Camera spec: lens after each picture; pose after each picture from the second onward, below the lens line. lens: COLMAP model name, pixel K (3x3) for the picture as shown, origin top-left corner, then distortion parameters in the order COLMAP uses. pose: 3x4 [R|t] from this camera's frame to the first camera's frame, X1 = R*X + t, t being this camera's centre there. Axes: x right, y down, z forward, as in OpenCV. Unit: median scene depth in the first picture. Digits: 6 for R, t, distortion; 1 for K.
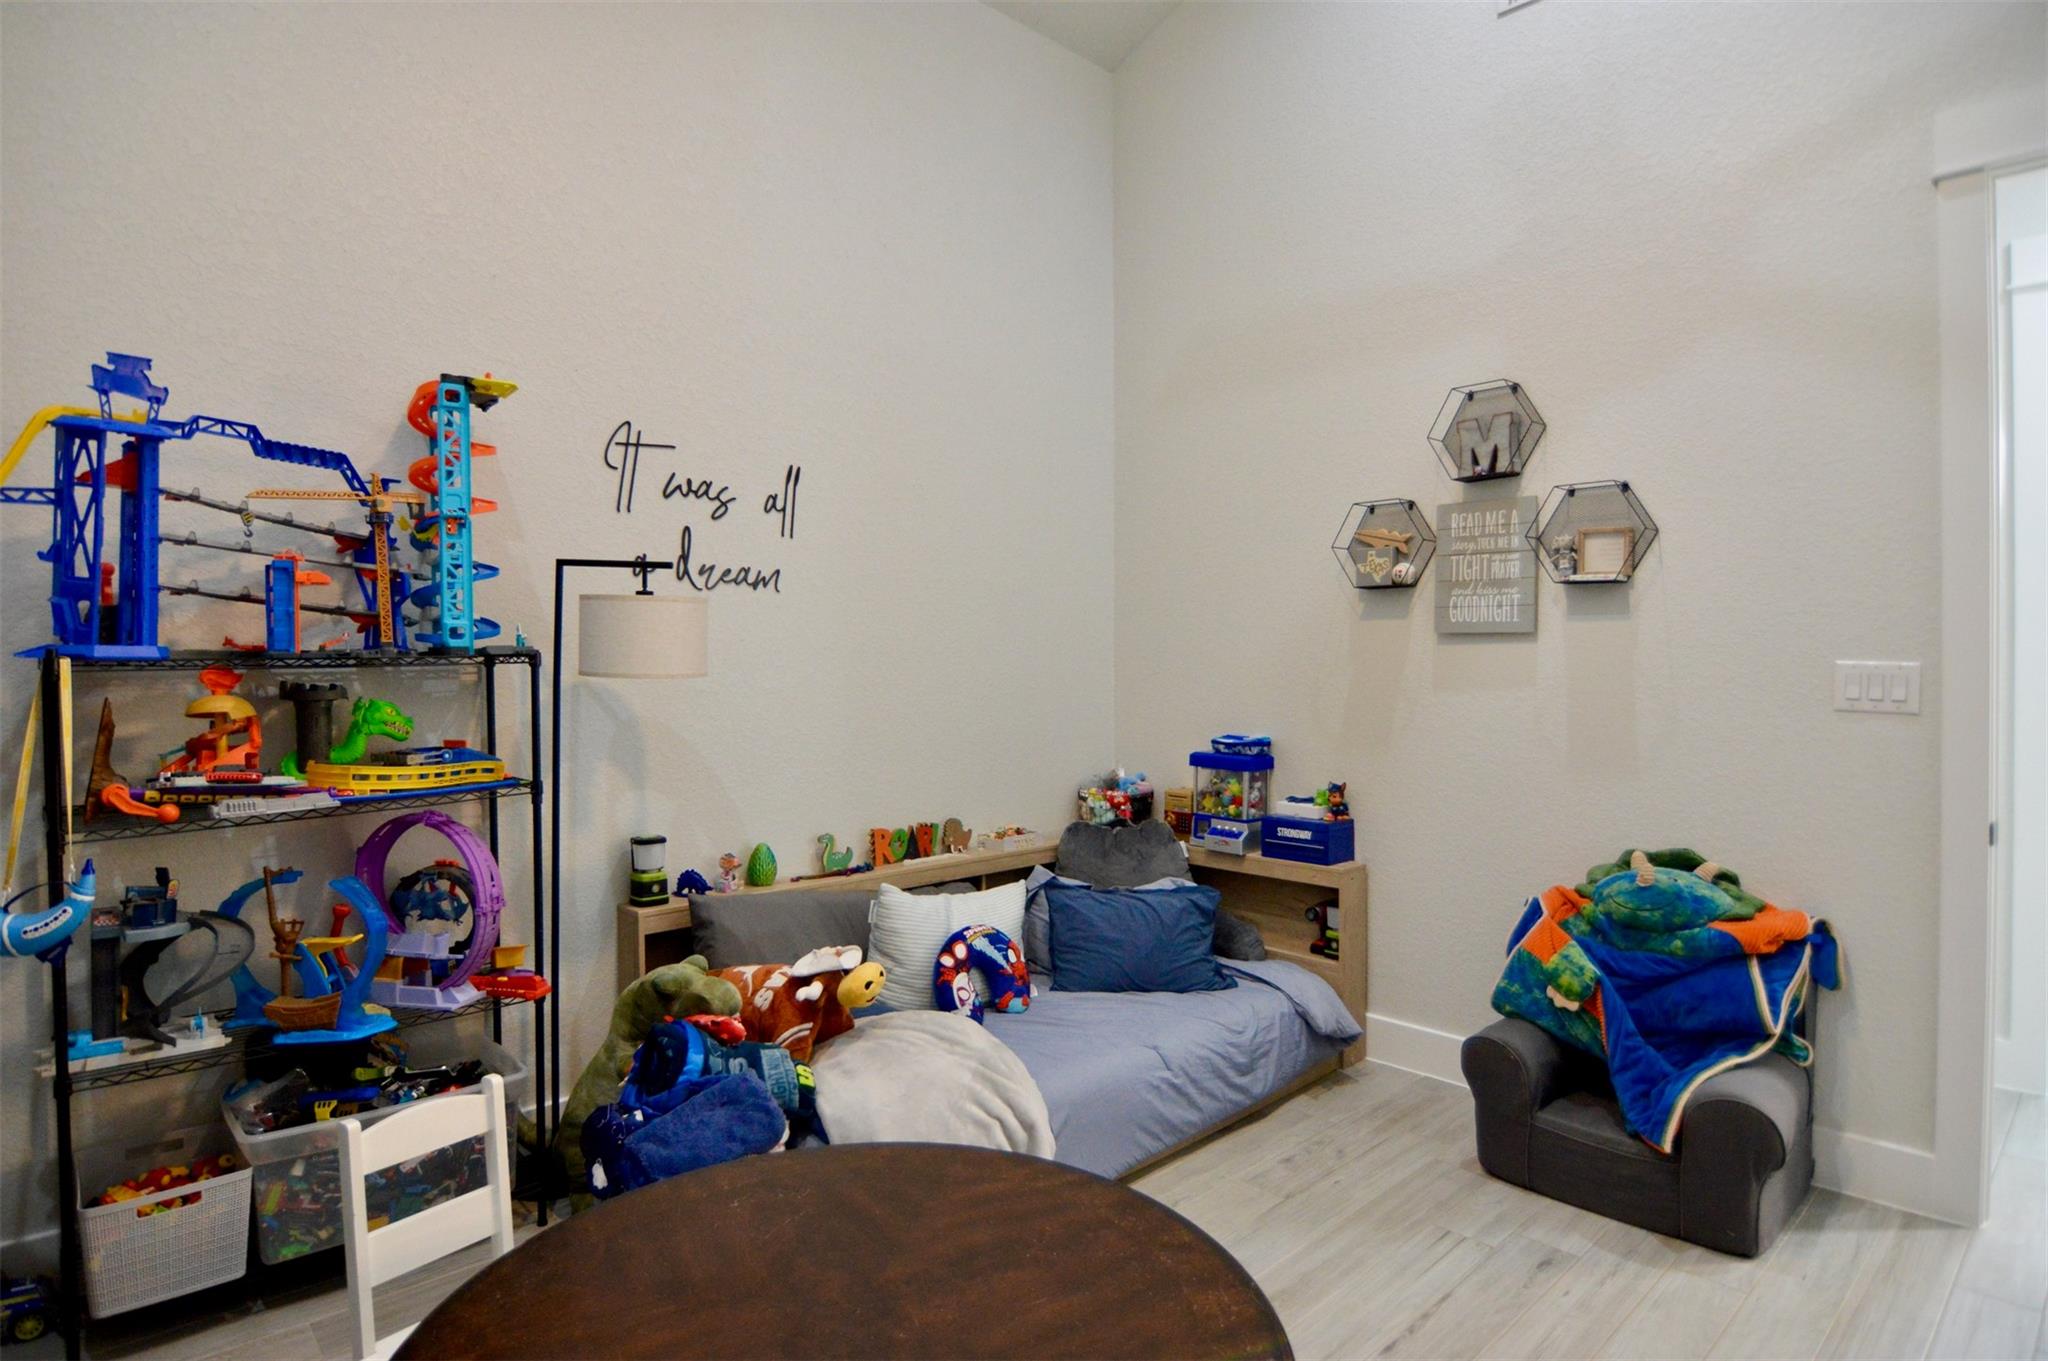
lens RADIAL K [[1090.8, 0, 1022.9], [0, 1090.8, 678.5], [0, 0, 1]] dist [0.004741, -0.019175]
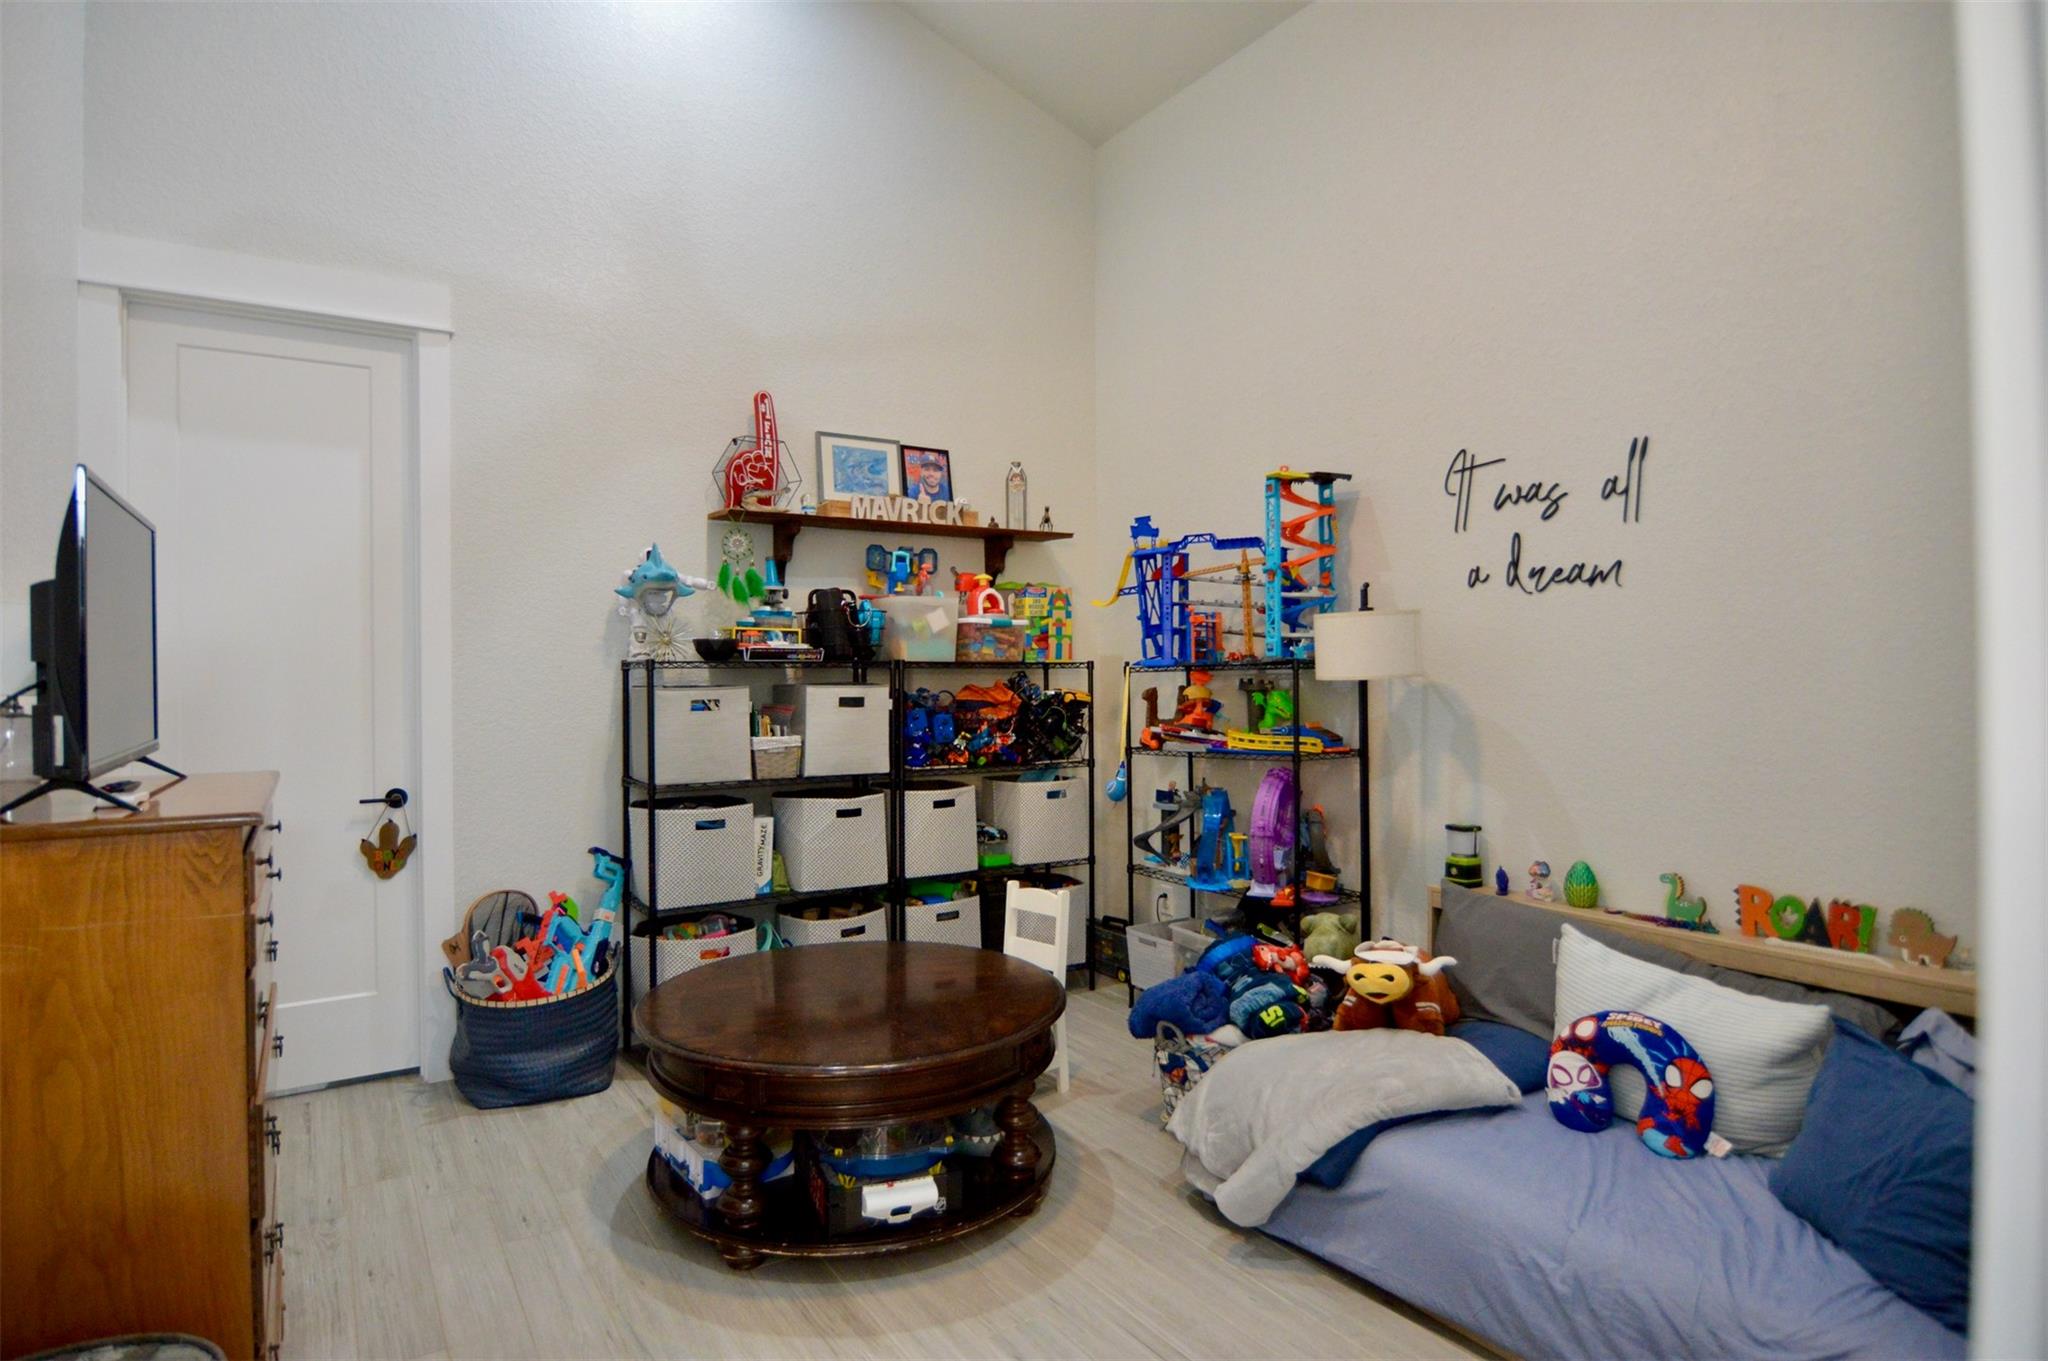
lens RADIAL K [[1090.8, 0, 1022.2], [0, 1090.8, 671.1], [0, 0, 1]] dist [0.004741, -0.019175]
pose [[-0.169245, 0.007907, -0.985542, 0.769815], [-0.003193, 0.999958, 0.008571, -0.016320], [0.985569, 0.004597, -0.169212, 0.704525]]
